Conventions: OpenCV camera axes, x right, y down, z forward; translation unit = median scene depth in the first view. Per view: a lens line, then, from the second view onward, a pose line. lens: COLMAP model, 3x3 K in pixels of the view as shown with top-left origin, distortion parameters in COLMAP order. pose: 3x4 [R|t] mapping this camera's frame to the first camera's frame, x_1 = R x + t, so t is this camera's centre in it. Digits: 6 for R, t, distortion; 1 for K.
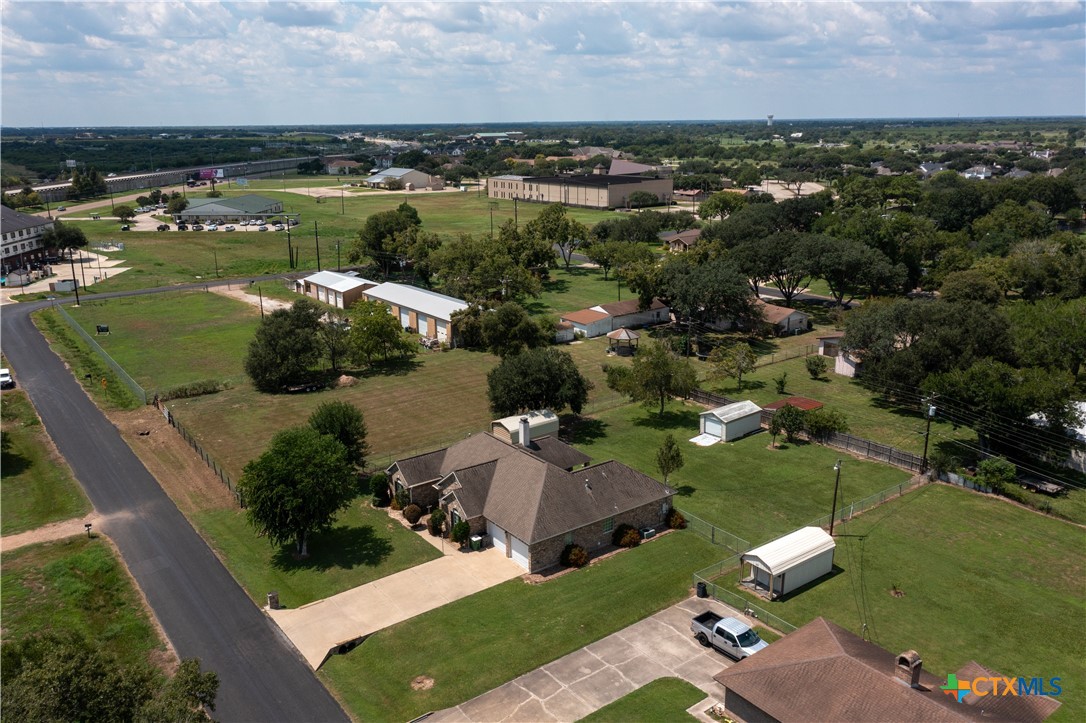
lens RADIAL K [[866.5, 0, 539.8], [0, 866.5, 356.7], [0, 0, 1]] dist [-0.003560, 0.007485]
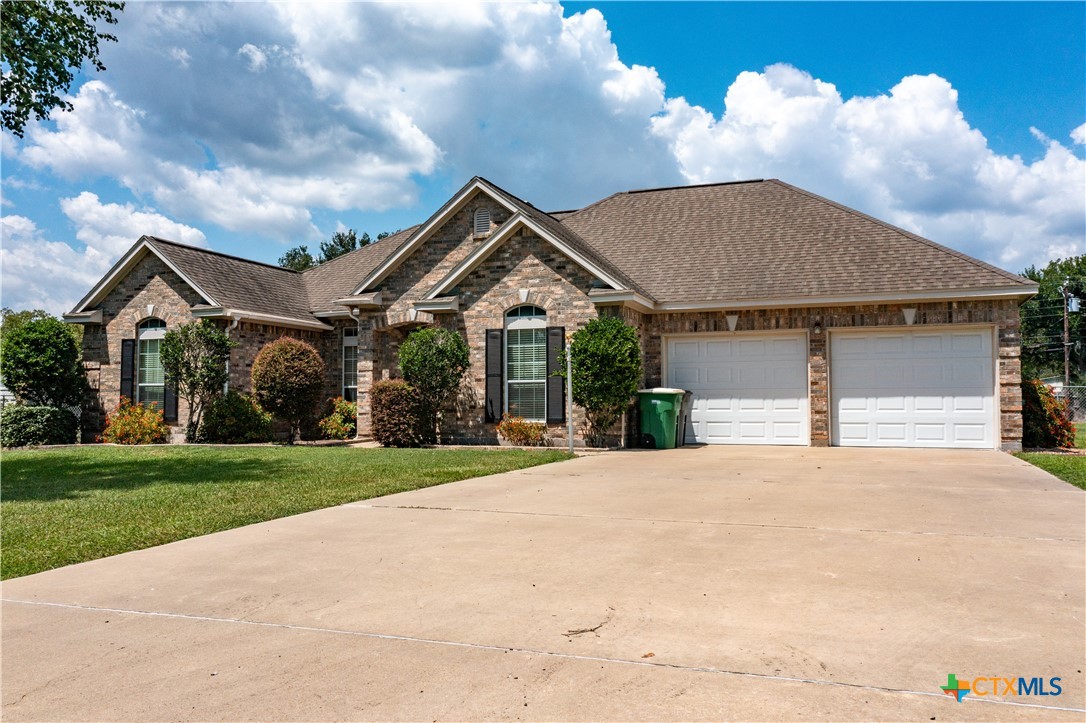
lens RADIAL K [[862.7, 0, 539.3], [0, 862.7, 358.8], [0, 0, 1]] dist [-0.000998, 0.007757]
pose [[0.849166, 0.042170, 0.526440, -0.205025], [0.132694, 0.947794, -0.289962, 0.246020], [-0.511184, 0.316082, 0.799239, 0.785570]]
